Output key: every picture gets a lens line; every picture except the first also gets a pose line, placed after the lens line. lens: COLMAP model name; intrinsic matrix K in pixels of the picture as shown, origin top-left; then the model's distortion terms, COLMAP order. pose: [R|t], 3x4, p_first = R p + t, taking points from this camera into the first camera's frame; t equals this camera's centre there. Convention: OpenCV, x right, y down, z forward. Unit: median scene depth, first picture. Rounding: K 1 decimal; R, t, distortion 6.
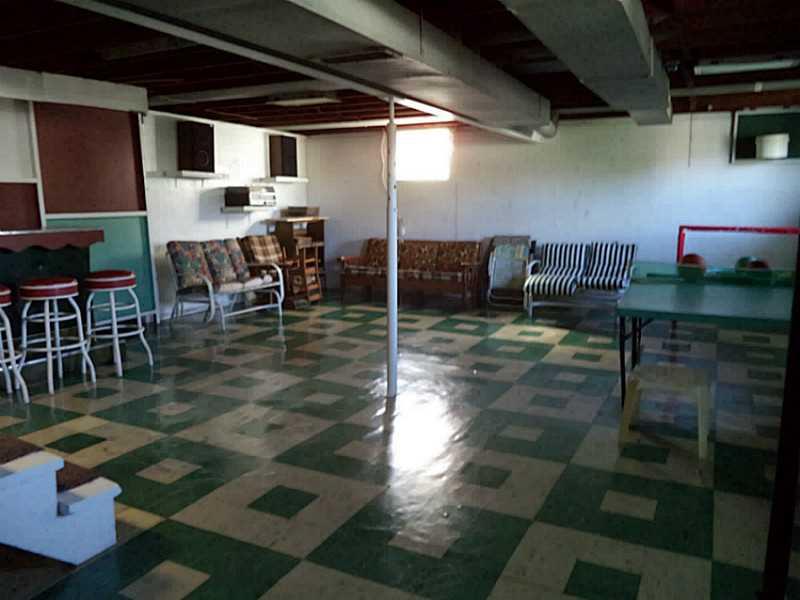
lens RADIAL K [[635.8, 0, 400.0], [0, 635.8, 300.0], [0, 0, 1]] dist [-0.027290, 0.004865]
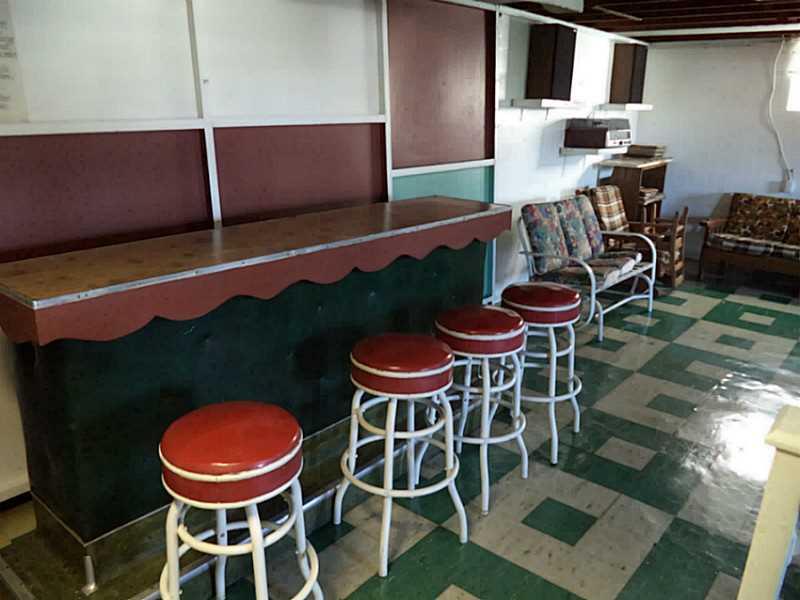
lens RADIAL K [[635.8, 0, 400.0], [0, 635.8, 300.0], [0, 0, 1]] dist [-0.027290, 0.004865]
pose [[0.969454, 0.089437, -0.228383, -0.295739], [-0.055664, 0.987078, 0.150262, -0.077531], [0.238871, -0.132959, 0.961906, 0.251899]]
